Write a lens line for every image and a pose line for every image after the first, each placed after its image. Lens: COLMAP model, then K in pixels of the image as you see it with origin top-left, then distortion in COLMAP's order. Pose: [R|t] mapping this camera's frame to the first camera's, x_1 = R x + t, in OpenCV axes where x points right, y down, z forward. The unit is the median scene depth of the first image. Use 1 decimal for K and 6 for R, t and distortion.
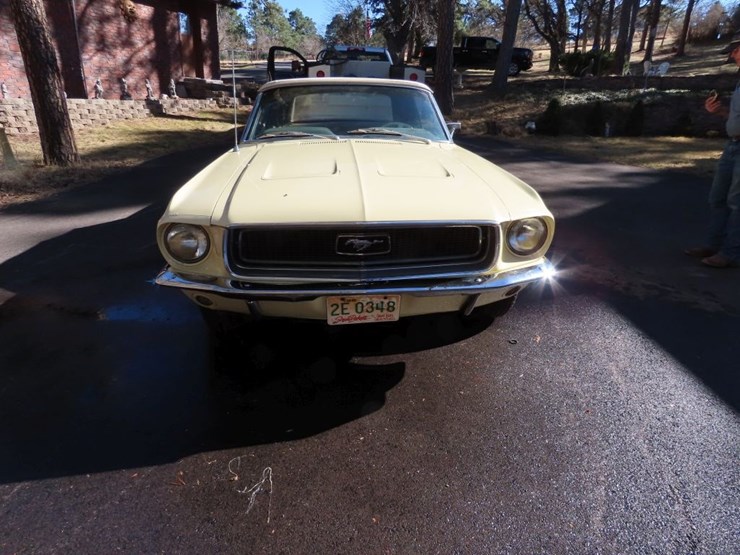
lens RADIAL K [[469.6, 0, 372.6], [0, 469.6, 279.8], [0, 0, 1]] dist [-0.008338, -0.003011]
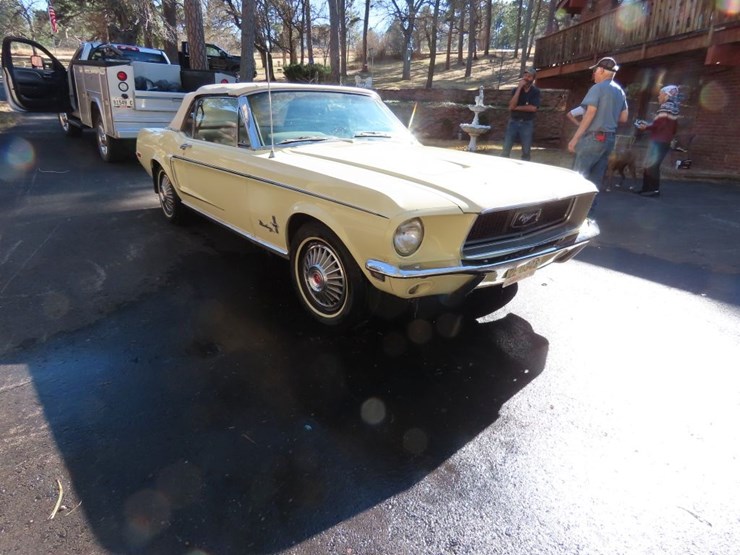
lens RADIAL K [[469.6, 0, 372.6], [0, 469.6, 279.8], [0, 0, 1]] dist [-0.008338, -0.003011]
pose [[0.840924, -0.171677, 0.513199, -0.250605], [0.178661, 0.983246, 0.036166, -0.007263], [-0.510810, 0.061276, 0.857507, 0.028817]]
